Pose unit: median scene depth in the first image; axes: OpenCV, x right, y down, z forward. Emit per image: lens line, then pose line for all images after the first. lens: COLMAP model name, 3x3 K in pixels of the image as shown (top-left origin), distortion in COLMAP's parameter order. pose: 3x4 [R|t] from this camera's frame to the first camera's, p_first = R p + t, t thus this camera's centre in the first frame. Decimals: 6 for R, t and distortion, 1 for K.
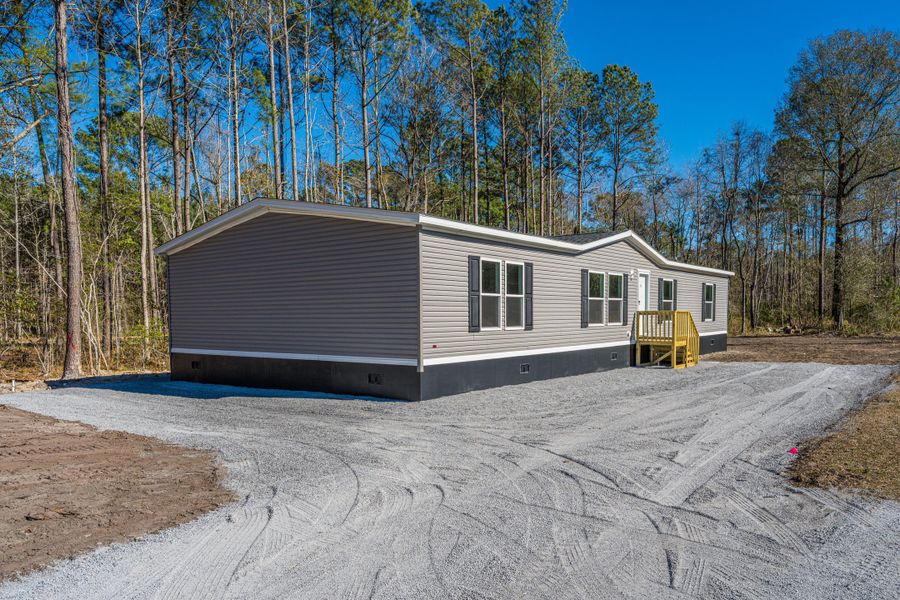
lens RADIAL K [[630.0, 0, 491.1], [0, 630.0, 348.7], [0, 0, 1]] dist [-0.004114, -0.001580]
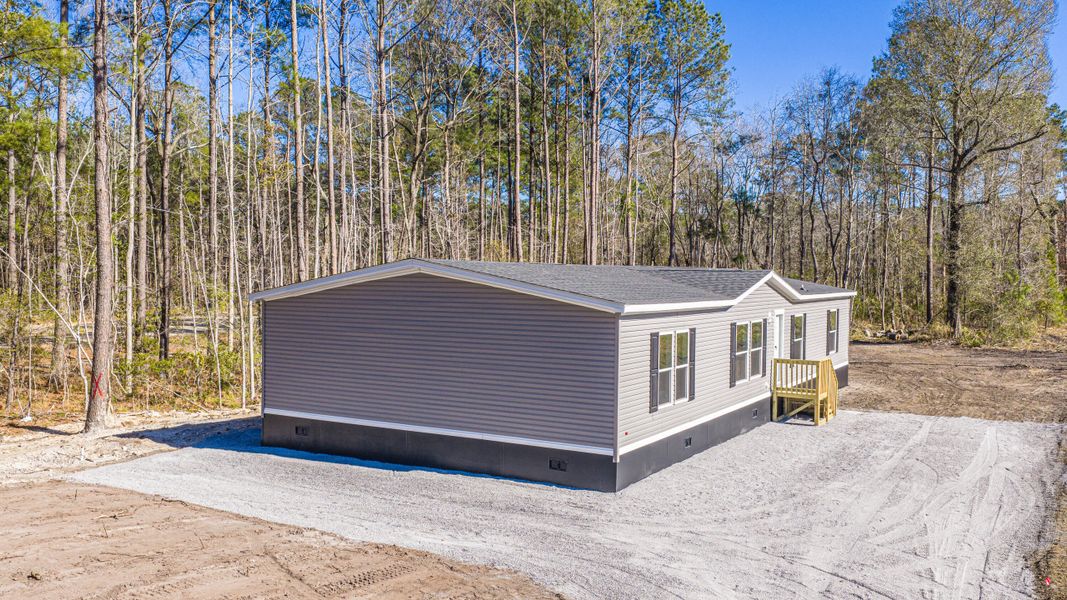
lens RADIAL K [[889.8, 0, 533.2], [0, 889.8, 289.5], [0, 0, 1]] dist [0.019193, -0.040430]
pose [[0.995978, 0.017027, 0.087967, -0.290123], [-0.013512, 0.999092, -0.040404, -0.136133], [-0.088576, 0.039053, 0.995304, -0.288253]]
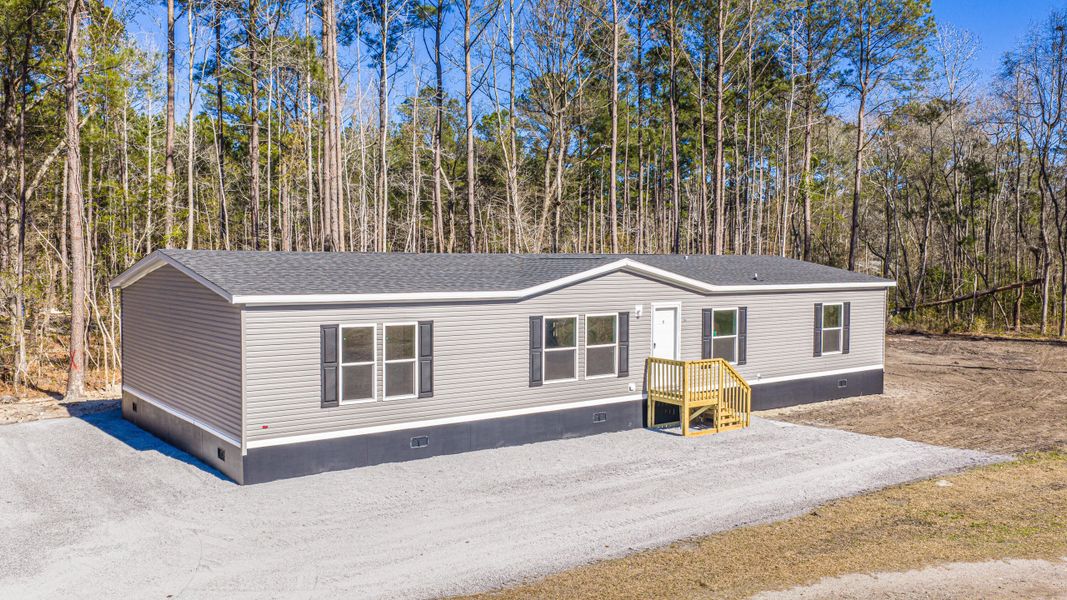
lens RADIAL K [[889.8, 0, 513.8], [0, 889.8, 278.0], [0, 0, 1]] dist [0.019193, -0.040430]
pose [[0.953526, 0.016393, -0.300863, 0.542586], [-0.027249, 0.999119, -0.031922, -0.158685], [0.300075, 0.038637, 0.953133, -0.139496]]
